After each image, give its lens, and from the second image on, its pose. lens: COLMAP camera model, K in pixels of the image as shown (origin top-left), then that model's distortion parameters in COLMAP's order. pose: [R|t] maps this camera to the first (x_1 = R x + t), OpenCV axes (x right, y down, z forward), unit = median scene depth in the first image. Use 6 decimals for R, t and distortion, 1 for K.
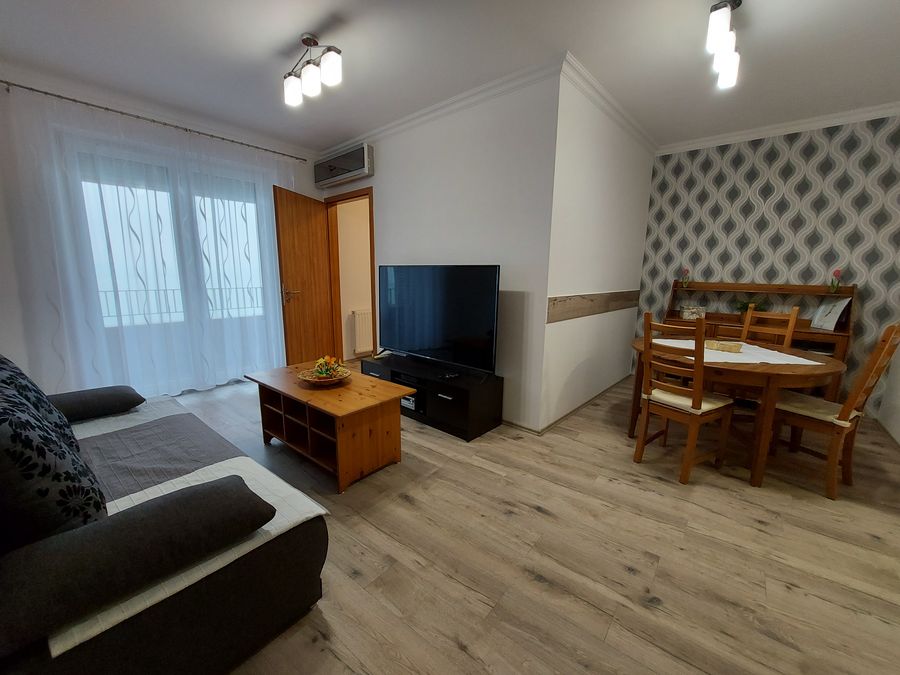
lens RADIAL K [[361.9, 0, 450.2], [0, 361.9, 339.5], [0, 0, 1]] dist [-0.019360, 0.001586]
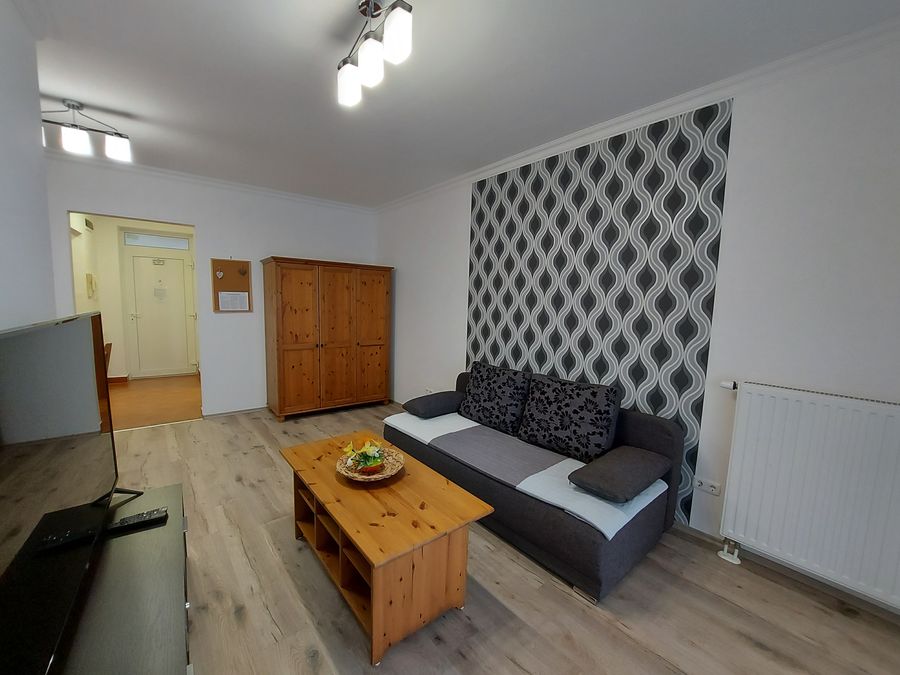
lens RADIAL K [[361.9, 0, 445.3], [0, 361.9, 341.9], [0, 0, 1]] dist [-0.019360, 0.001586]
pose [[-0.977117, -0.063614, 0.202966, -0.577340], [-0.002111, 0.957083, 0.289807, -0.331472], [-0.212691, 0.282747, -0.935316, 1.452928]]
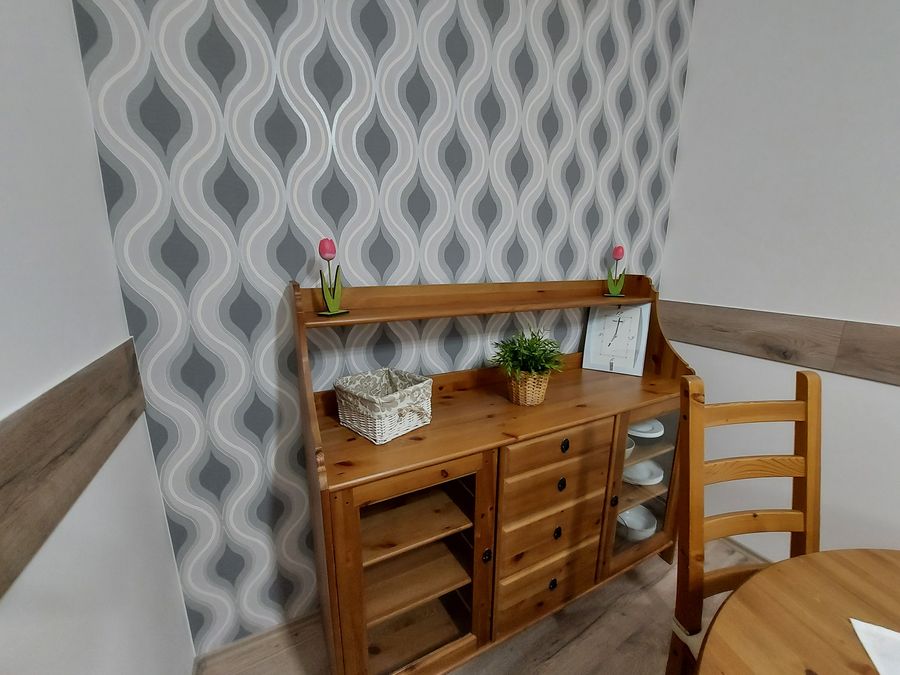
lens RADIAL K [[361.9, 0, 449.6], [0, 361.9, 338.4], [0, 0, 1]] dist [-0.019360, 0.001586]
pose [[0.337382, -0.227315, 0.913511, 0.648010], [0.162977, 0.969858, 0.181145, -0.233521], [-0.927153, 0.087766, 0.364260, 1.216533]]
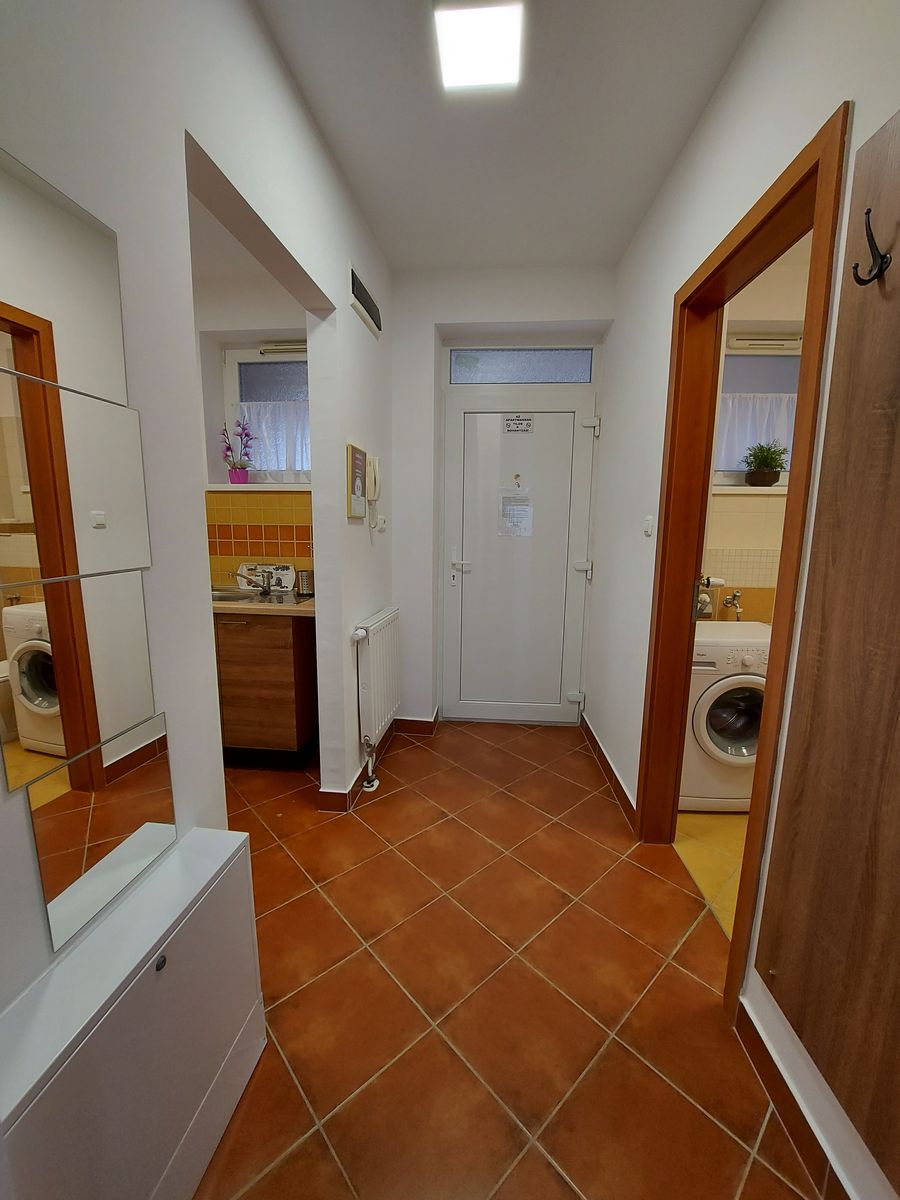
lens RADIAL K [[482.6, 0, 451.5], [0, 482.6, 600.1], [0, 0, 1]] dist [-0.019360, 0.001586]
pose [[-0.576849, -0.146280, 0.803646, 0.760098], [0.131137, 0.954490, 0.267866, -0.092620], [-0.806256, 0.259906, -0.531414, 0.447673]]
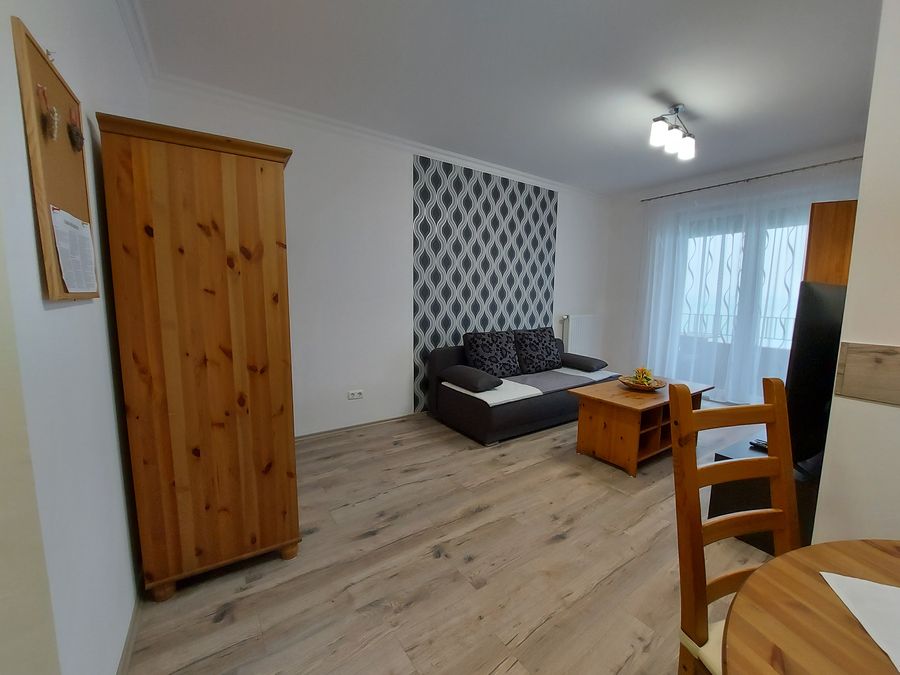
lens RADIAL K [[361.9, 0, 450.3], [0, 361.9, 340.0], [0, 0, 1]] dist [-0.019360, 0.001586]
pose [[-0.295543, 0.096789, -0.950414, 0.868078], [-0.187953, 0.969519, 0.157181, -0.094772], [0.936658, 0.225087, -0.268342, 0.630109]]
